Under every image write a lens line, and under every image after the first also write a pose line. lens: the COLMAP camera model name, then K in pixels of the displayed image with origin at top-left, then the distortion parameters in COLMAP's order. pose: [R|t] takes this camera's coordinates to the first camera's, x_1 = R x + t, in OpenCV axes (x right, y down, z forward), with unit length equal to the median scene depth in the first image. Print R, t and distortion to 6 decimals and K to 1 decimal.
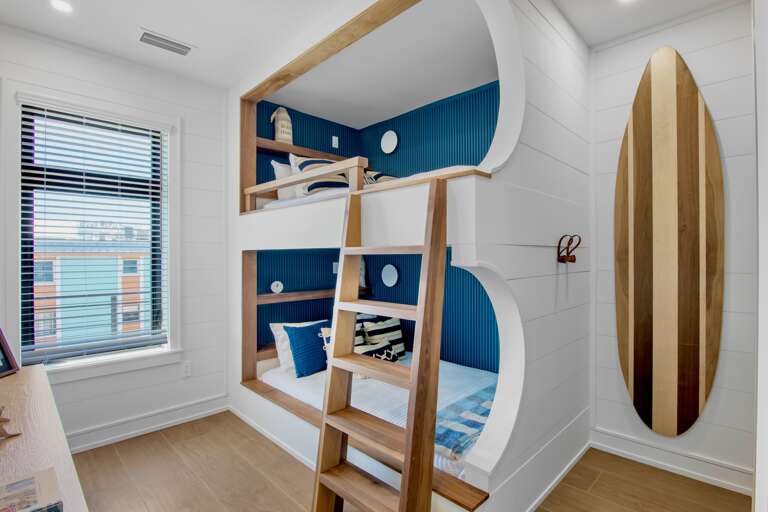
lens RADIAL K [[393.7, 0, 384.0], [0, 393.7, 256.0], [0, 0, 1]] dist [-0.001468, -0.000137]
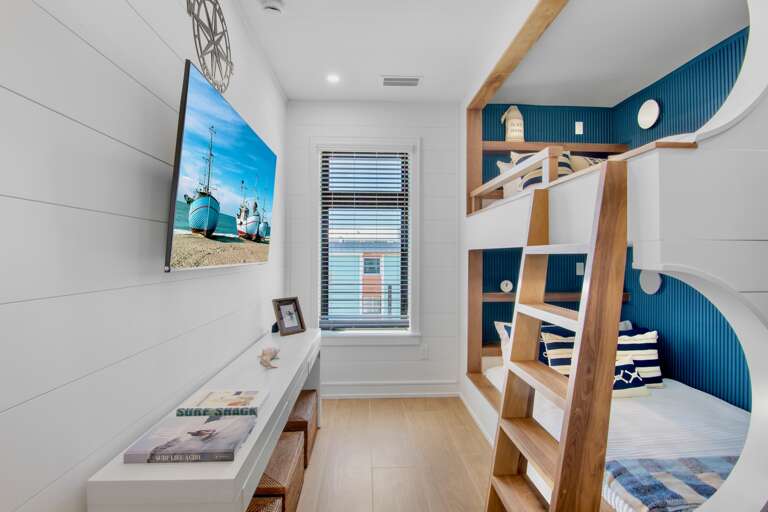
lens RADIAL K [[397.2, 0, 382.6], [0, 397.2, 250.1], [0, 0, 1]] dist [-0.002293, 0.000153]
pose [[0.735738, -0.003956, -0.677255, 0.205371], [-0.004575, 0.999931, -0.010811, -0.000735], [0.677251, 0.011052, 0.735669, 0.048133]]
